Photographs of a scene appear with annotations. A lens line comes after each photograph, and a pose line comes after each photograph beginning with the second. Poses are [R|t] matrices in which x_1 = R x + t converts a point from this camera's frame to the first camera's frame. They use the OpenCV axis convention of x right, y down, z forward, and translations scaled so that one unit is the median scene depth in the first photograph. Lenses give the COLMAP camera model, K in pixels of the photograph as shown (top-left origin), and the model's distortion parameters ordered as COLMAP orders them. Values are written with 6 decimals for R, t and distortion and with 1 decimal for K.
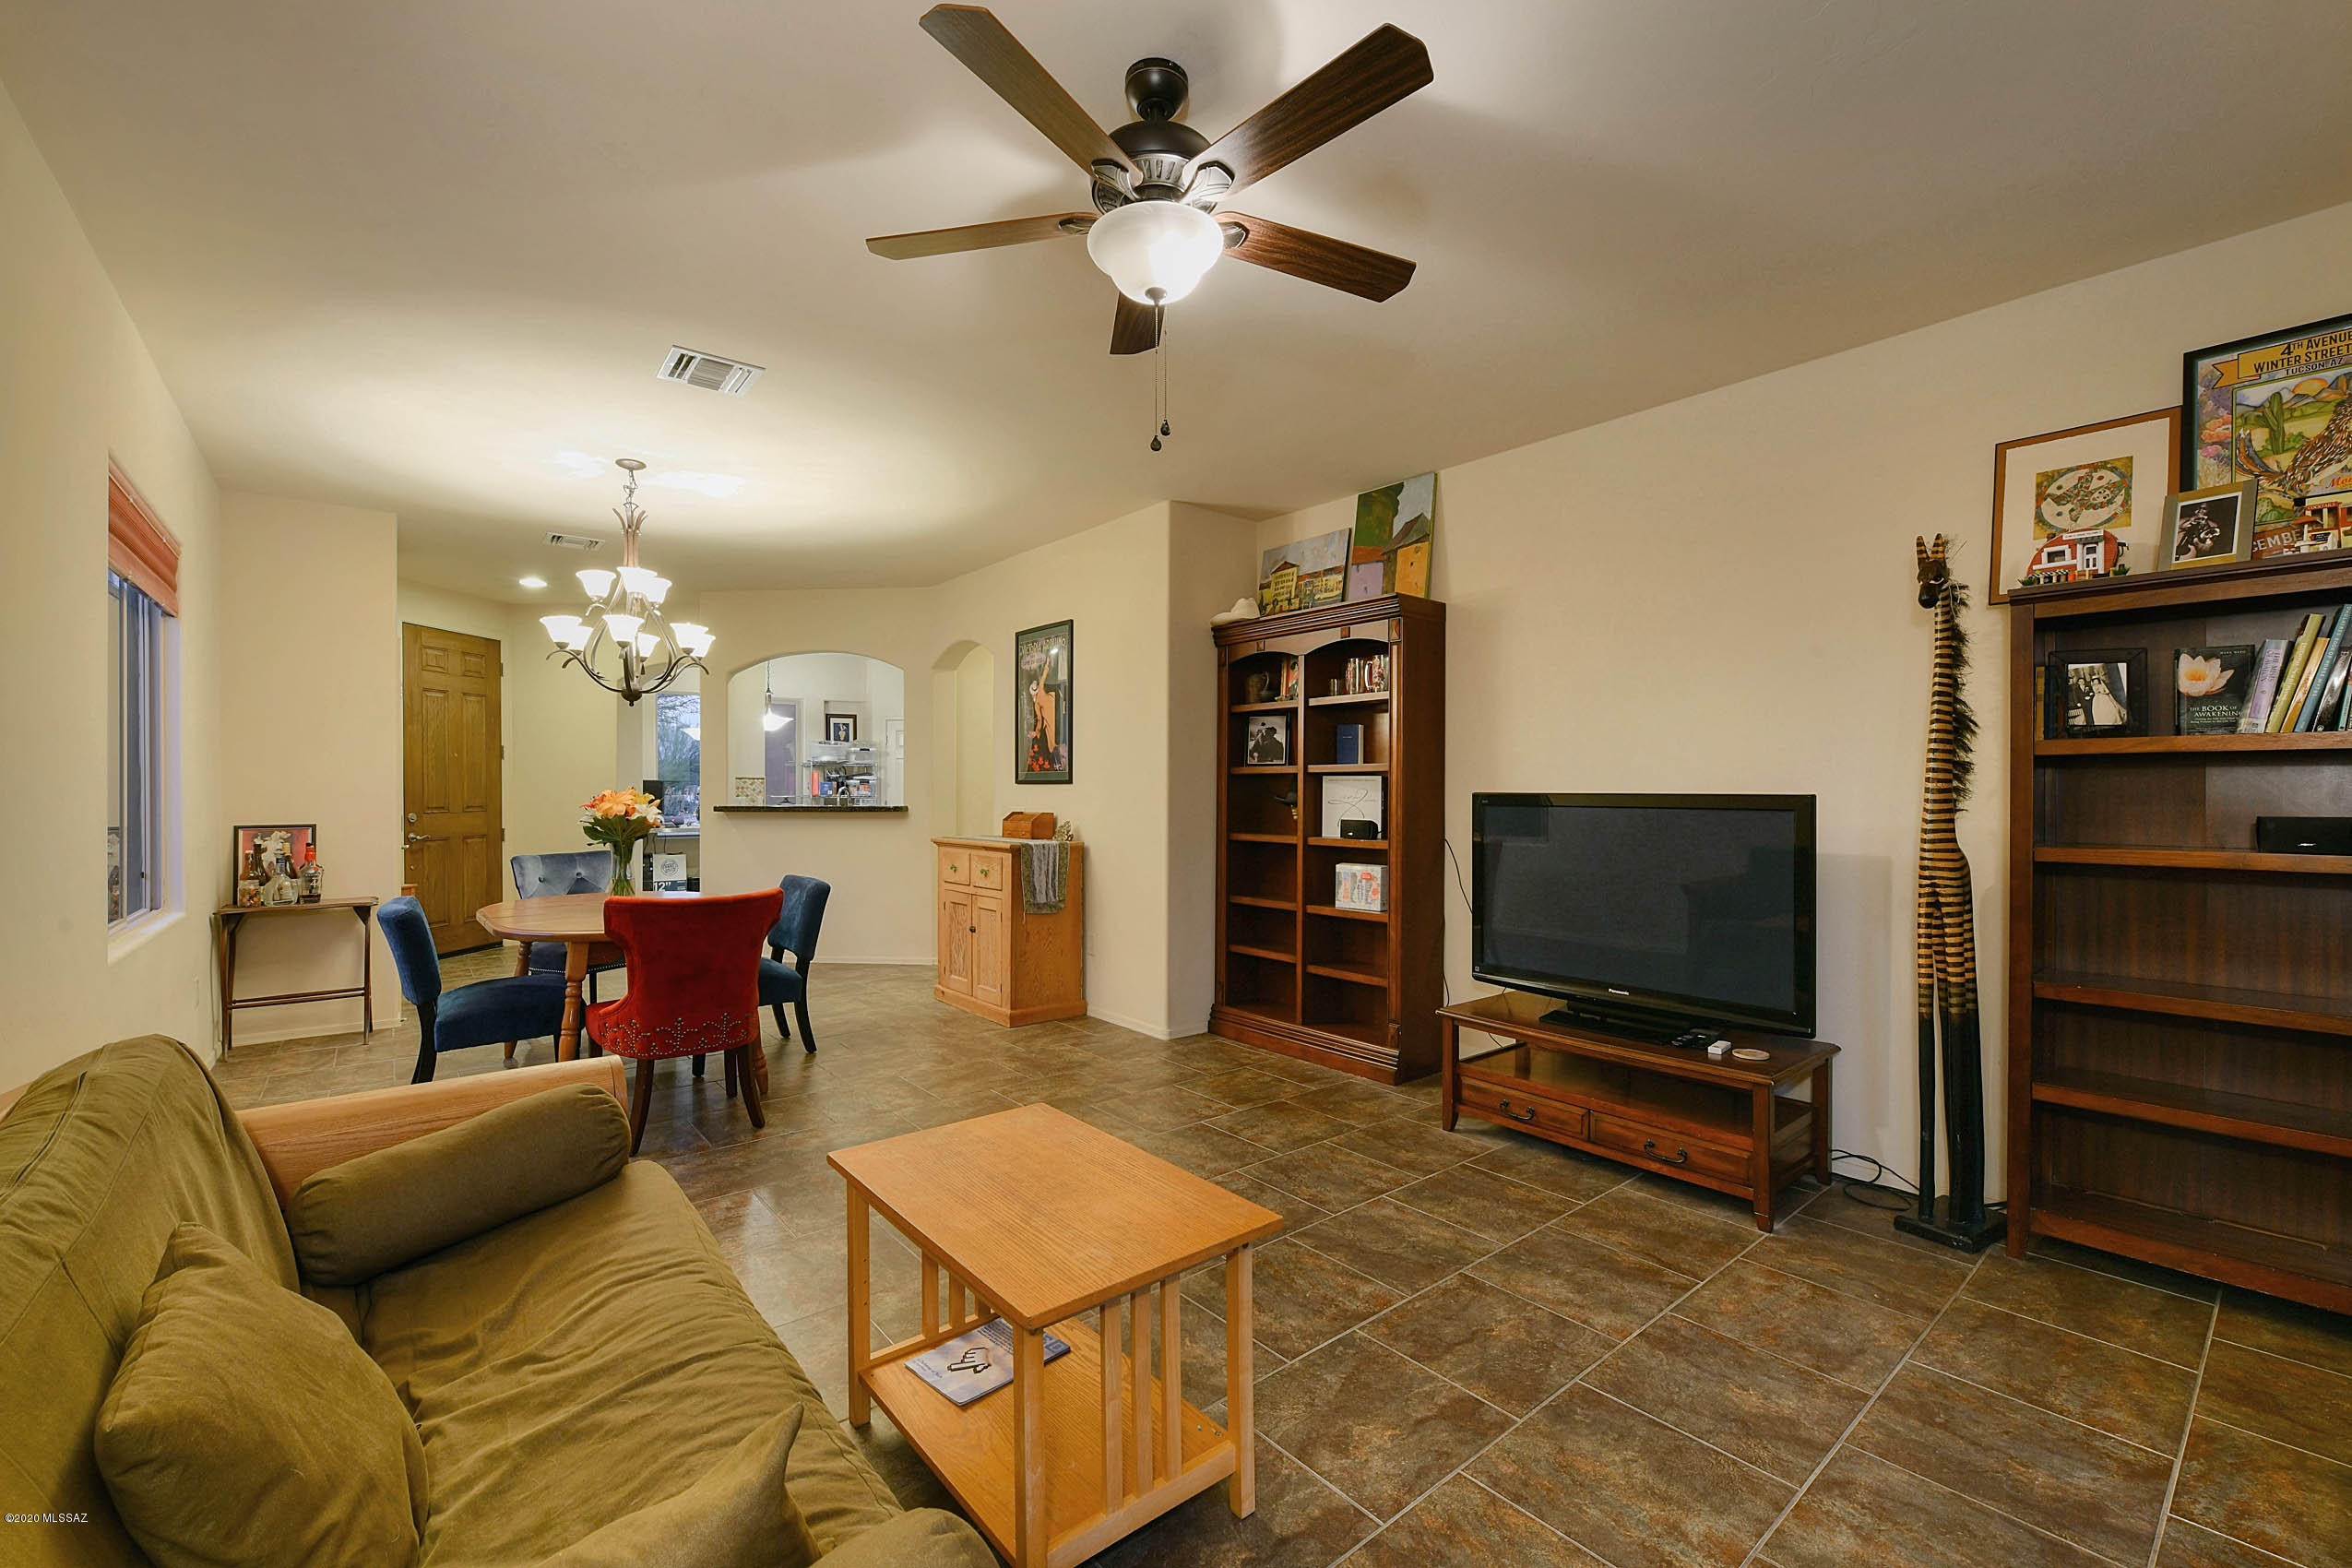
lens RADIAL K [[984.7, 0, 1212.5], [0, 984.7, 784.1], [0, 0, 1]] dist [0.000343, -0.000063]
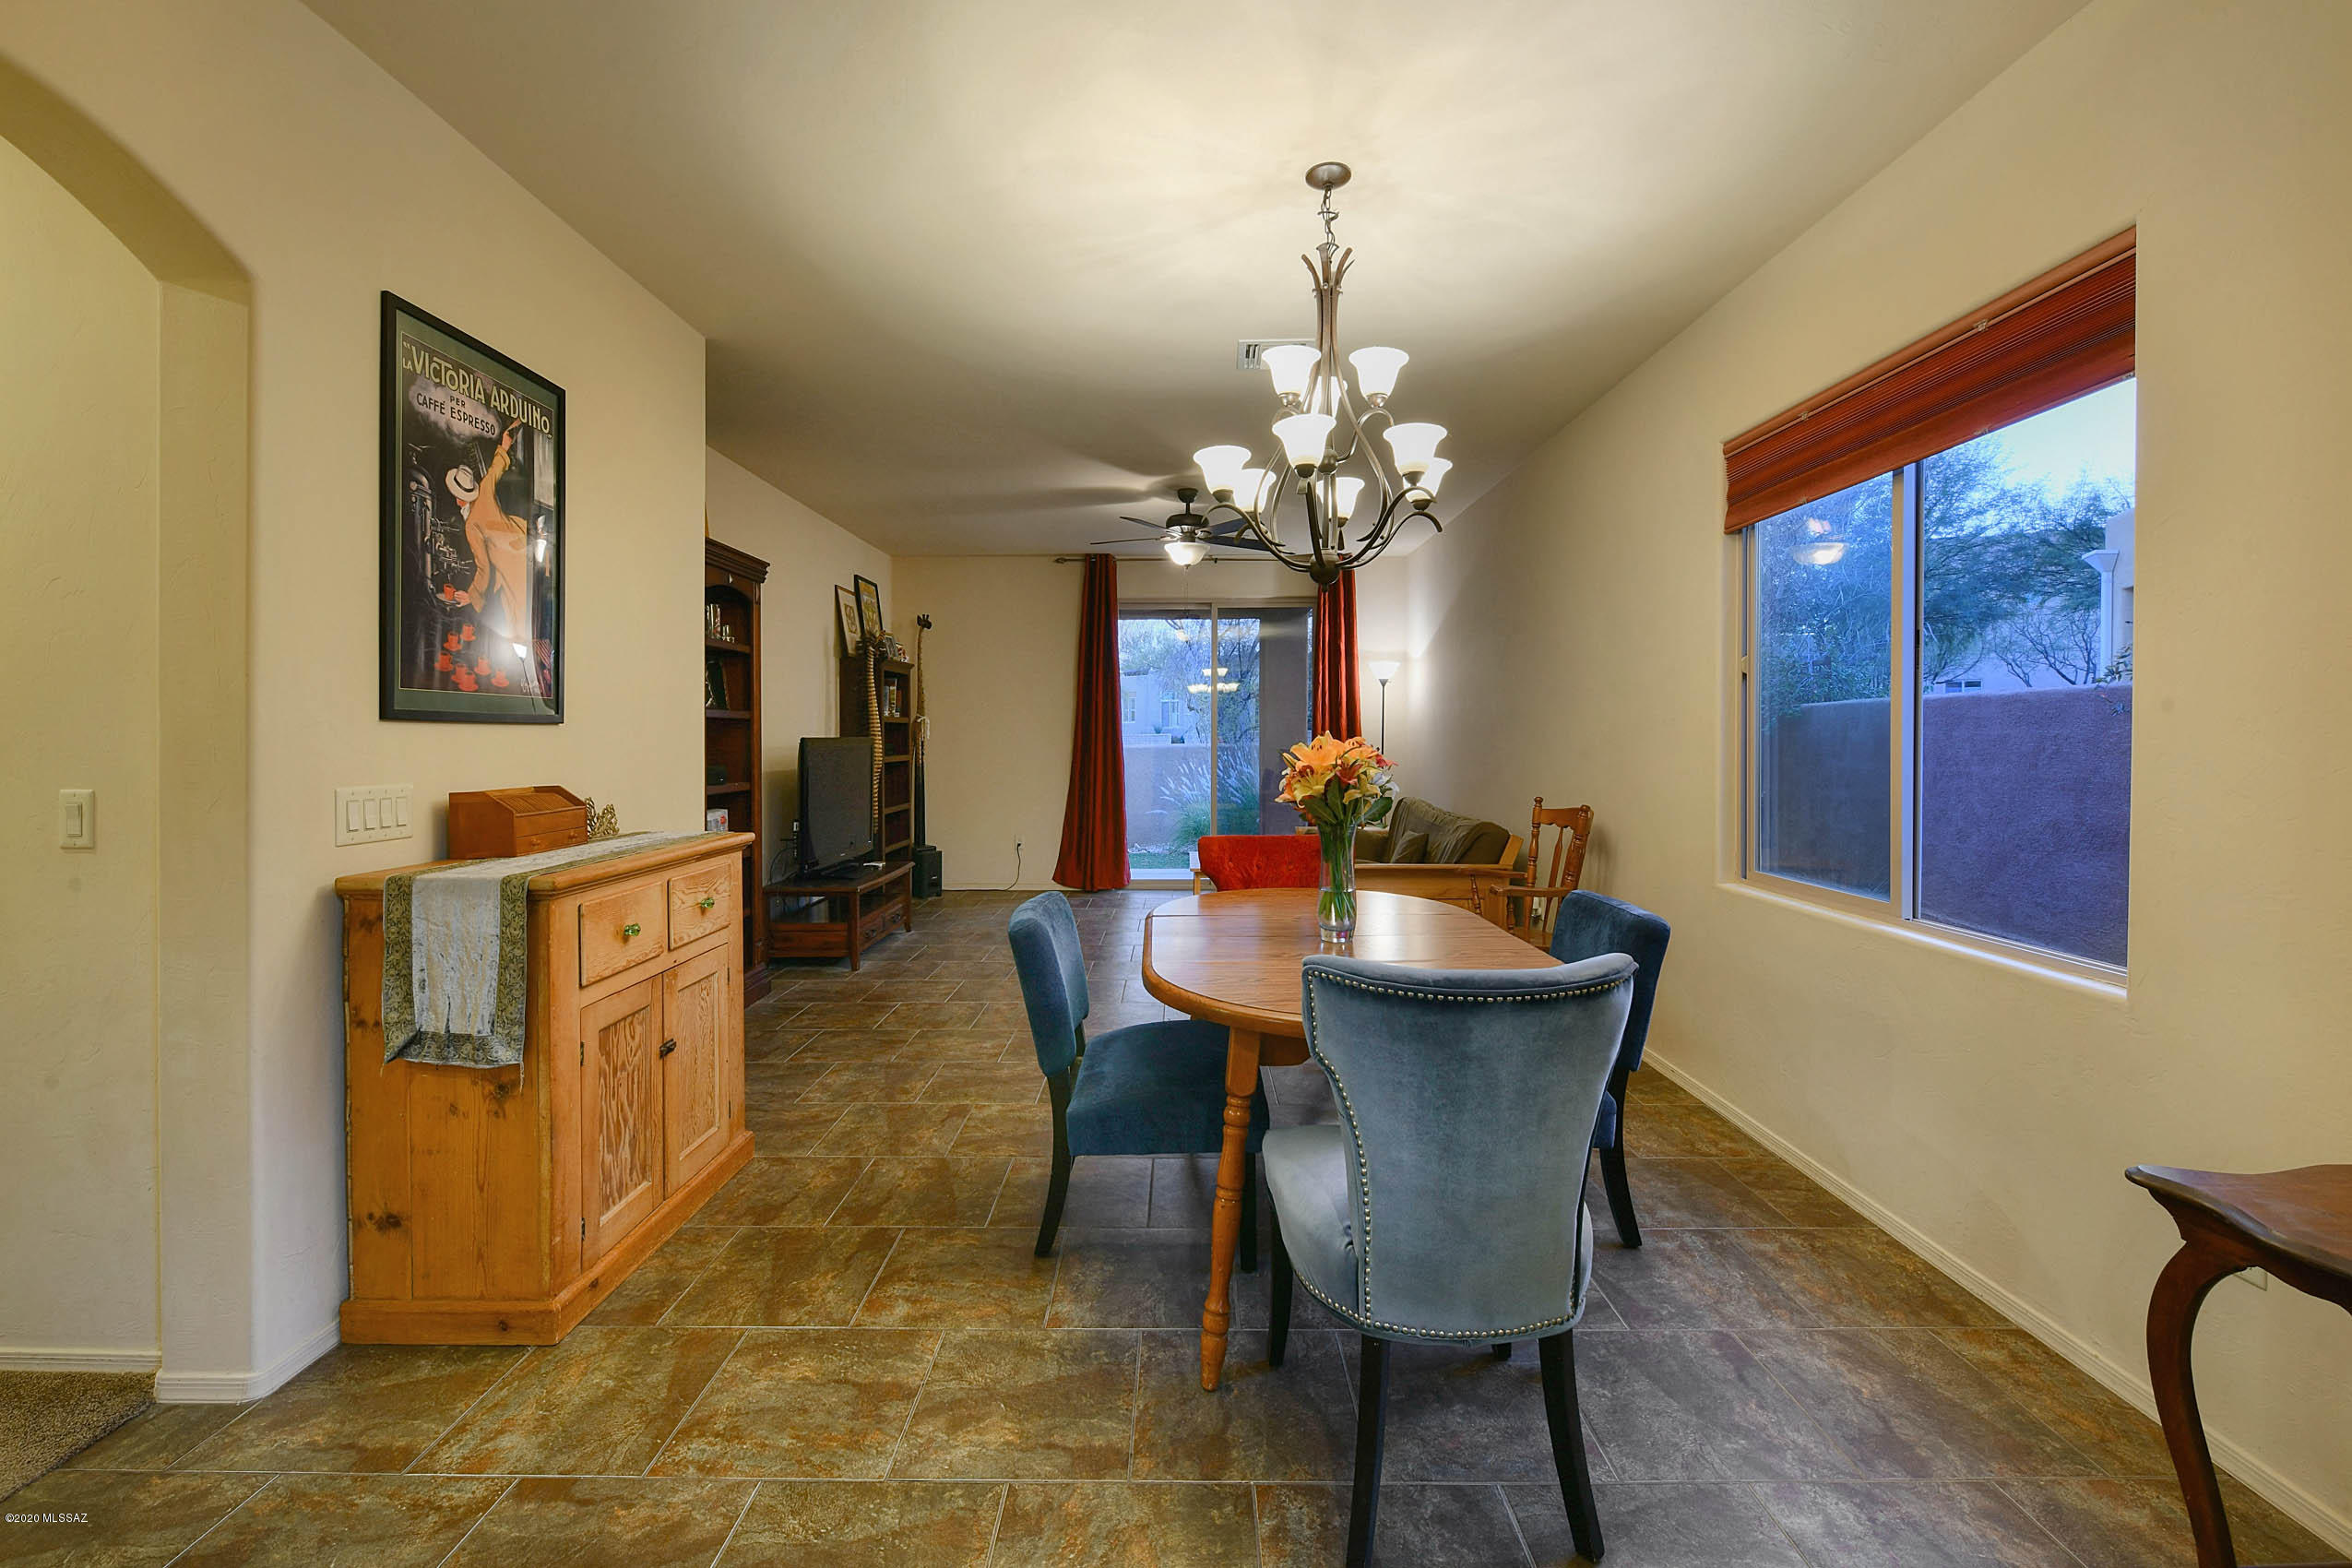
lens RADIAL K [[963.3, 0, 1185.3], [0, 963.3, 769.2], [0, 0, 1]] dist [0.000763, 0.000083]
pose [[-0.755287, -0.019119, 0.655115, -1.066581], [0.002506, 0.999483, 0.032059, 0.012719], [-0.655389, 0.025856, -0.754848, 1.775846]]
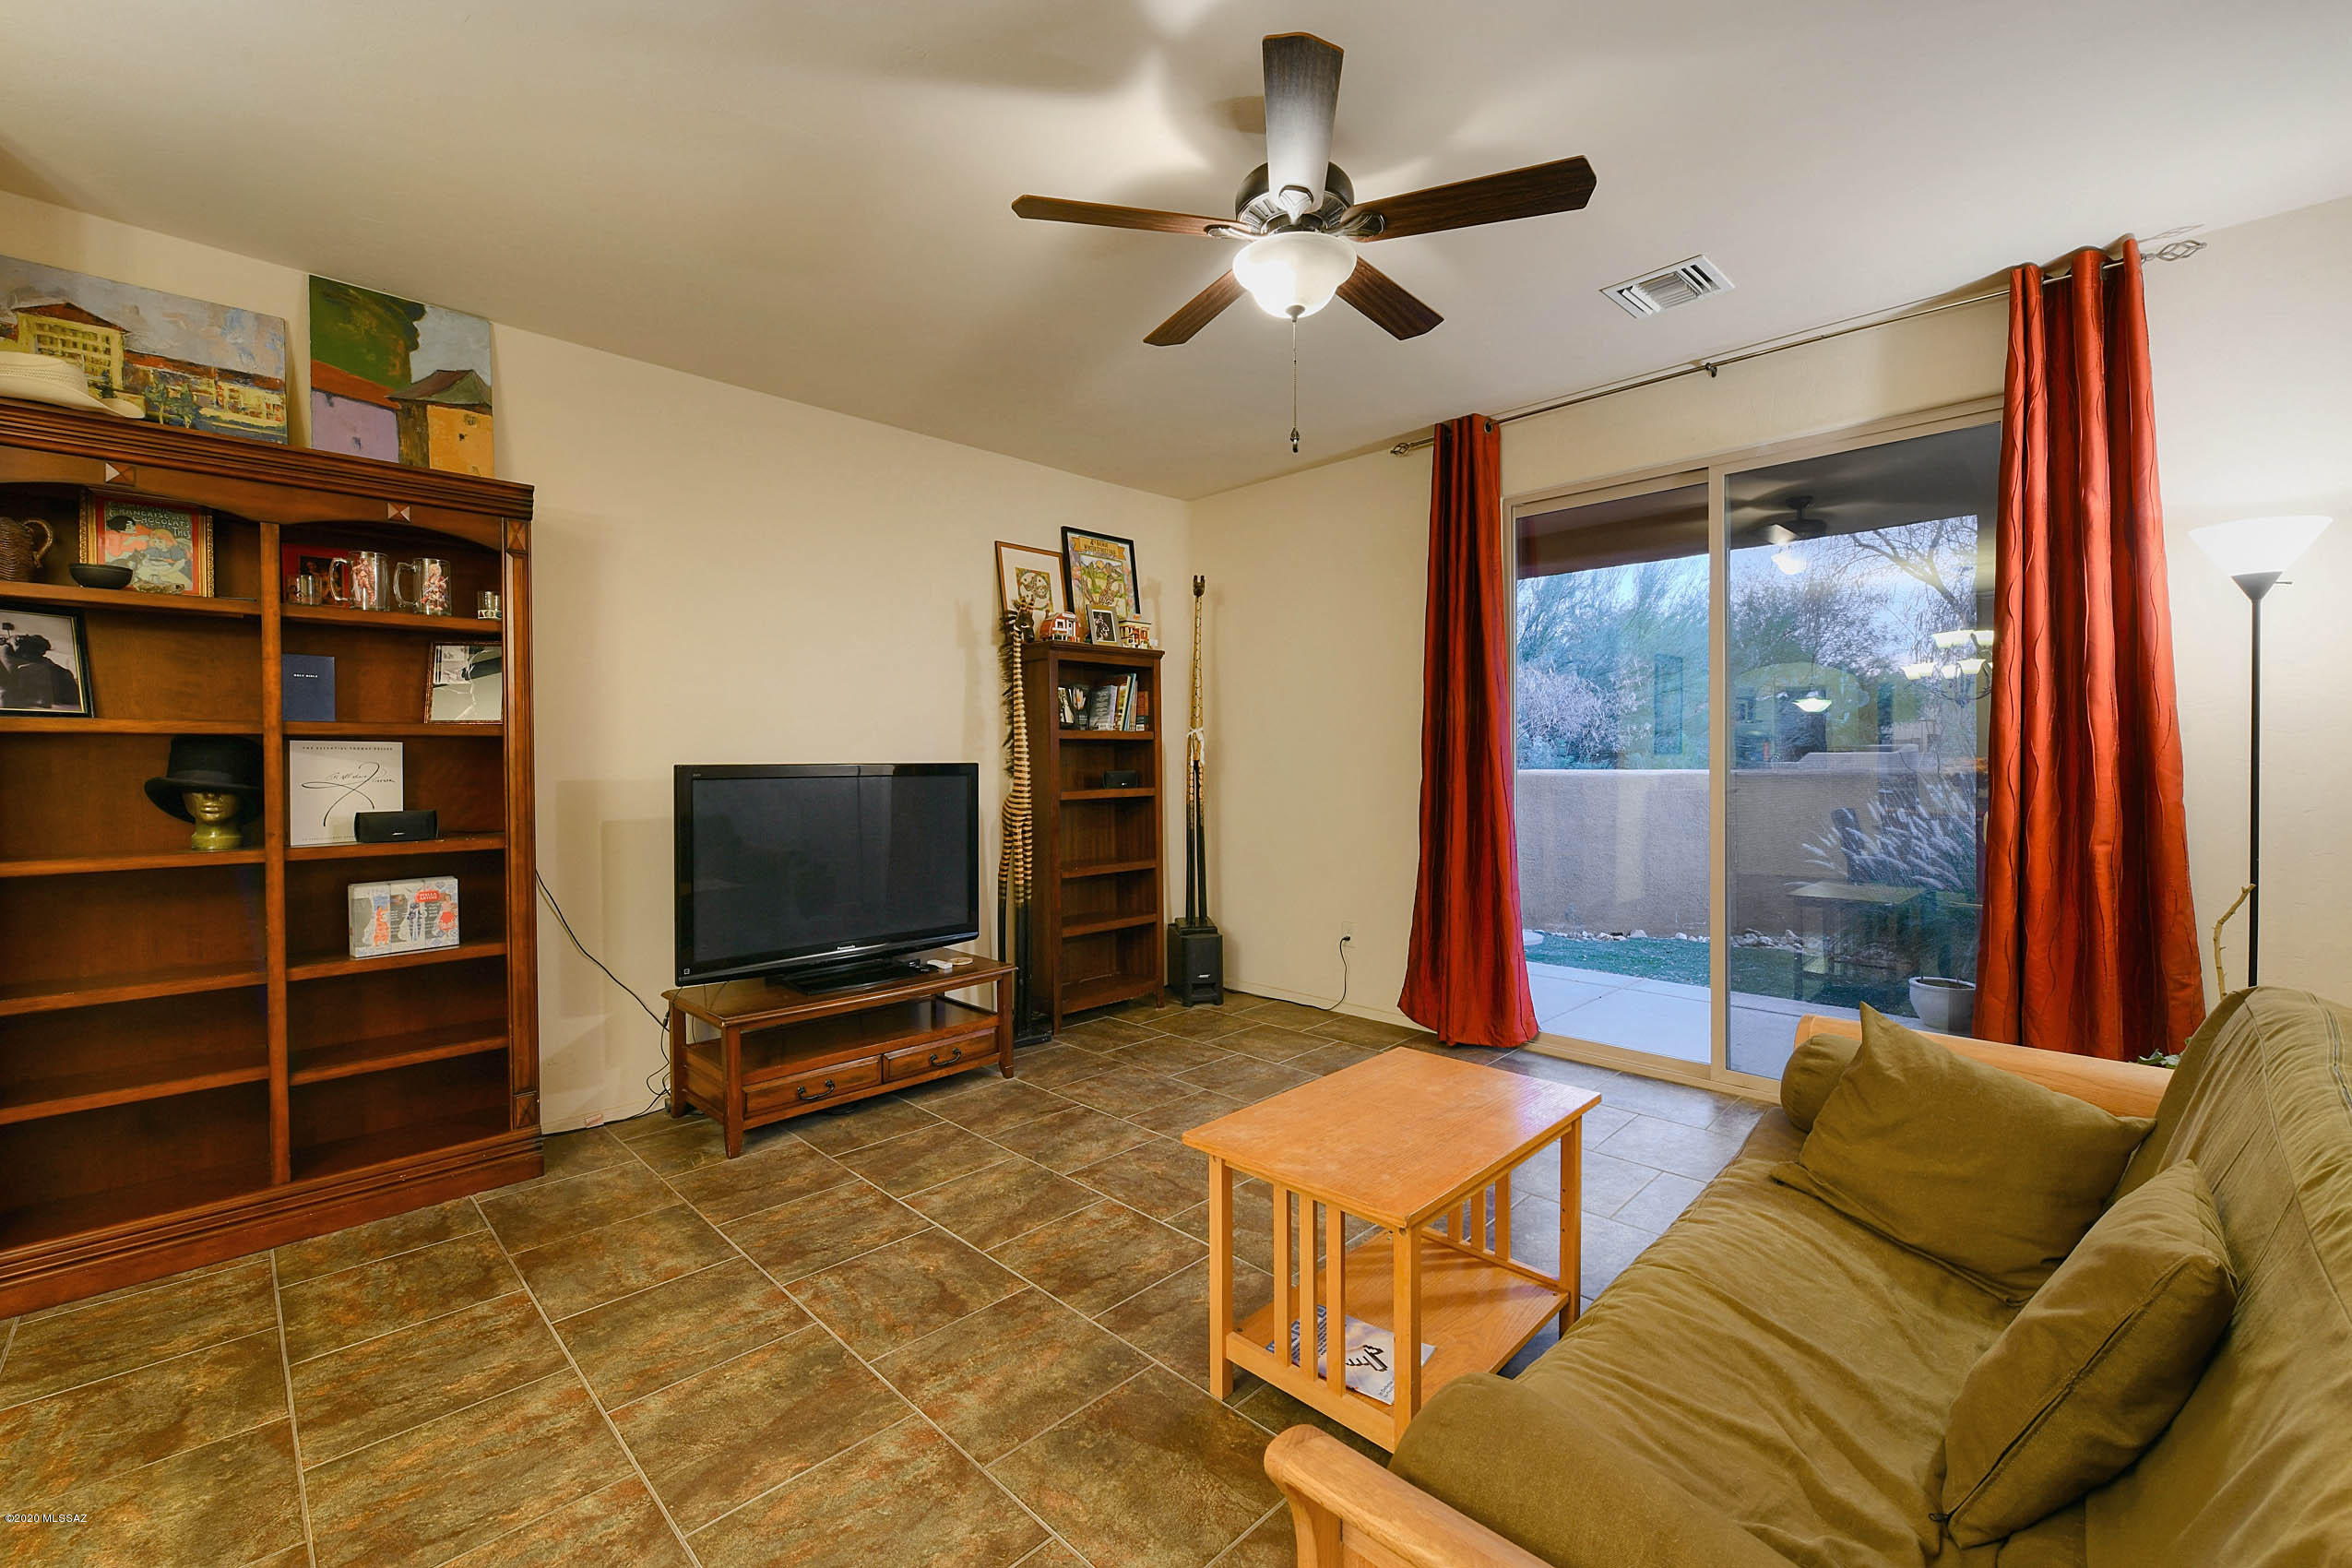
lens RADIAL K [[955.4, 0, 1165.0], [0, 955.4, 769.6], [0, 0, 1]] dist [0.000208, -0.000544]
pose [[-0.066321, -0.008563, 0.997762, -0.615628], [0.005573, 0.999944, 0.008952, 0.008212], [-0.997783, 0.006154, -0.066269, 0.679078]]
